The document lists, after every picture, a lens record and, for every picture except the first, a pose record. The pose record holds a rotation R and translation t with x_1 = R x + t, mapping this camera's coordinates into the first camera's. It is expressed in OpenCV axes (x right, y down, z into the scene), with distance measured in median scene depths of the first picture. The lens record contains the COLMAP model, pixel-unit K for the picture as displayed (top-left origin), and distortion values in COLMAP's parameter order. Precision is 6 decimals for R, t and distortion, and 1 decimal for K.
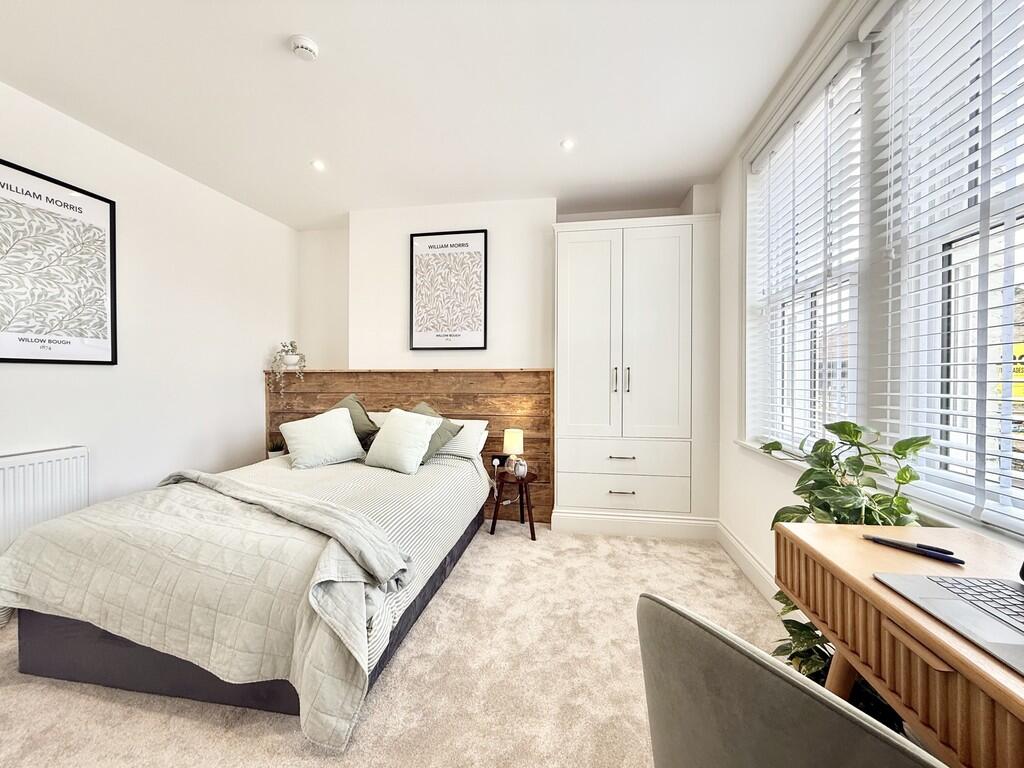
lens RADIAL K [[406.7, 0, 515.5], [0, 406.7, 384.9], [0, 0, 1]] dist [0.003361, -0.000036]
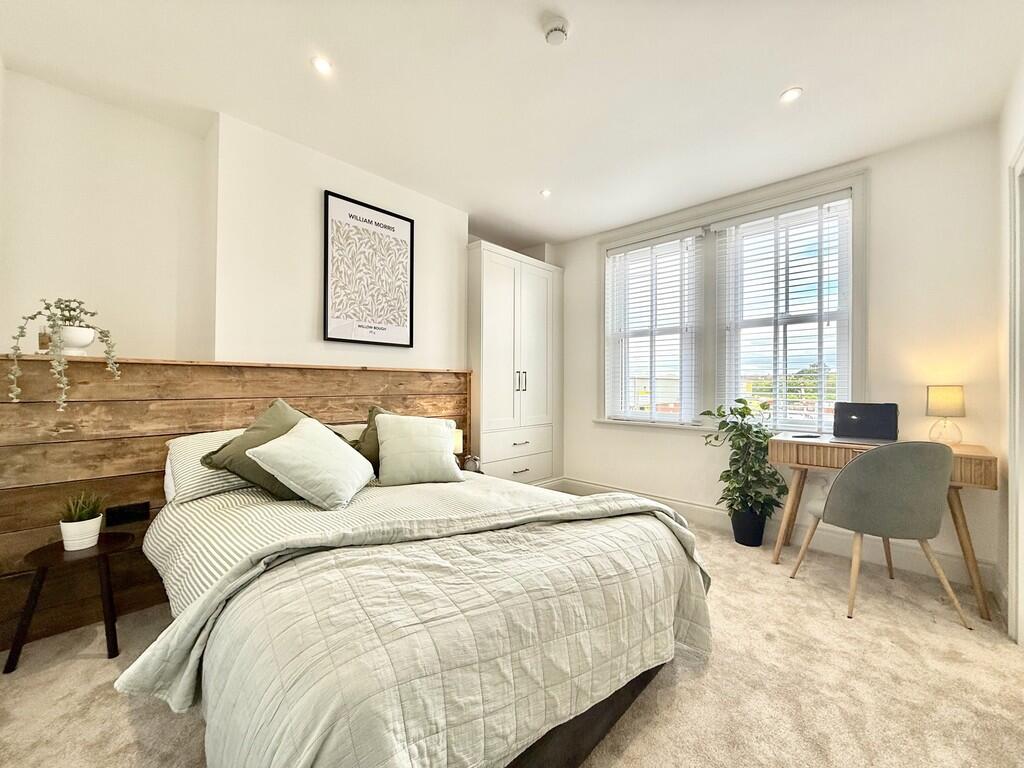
lens RADIAL K [[406.7, 0, 509.9], [0, 406.7, 381.8], [0, 0, 1]] dist [0.003361, -0.000036]
pose [[0.571327, 0.006981, 0.820693, -0.701557], [0.005759, 0.999905, -0.012514, 0.004476], [-0.820703, 0.011876, 0.571232, 0.280729]]
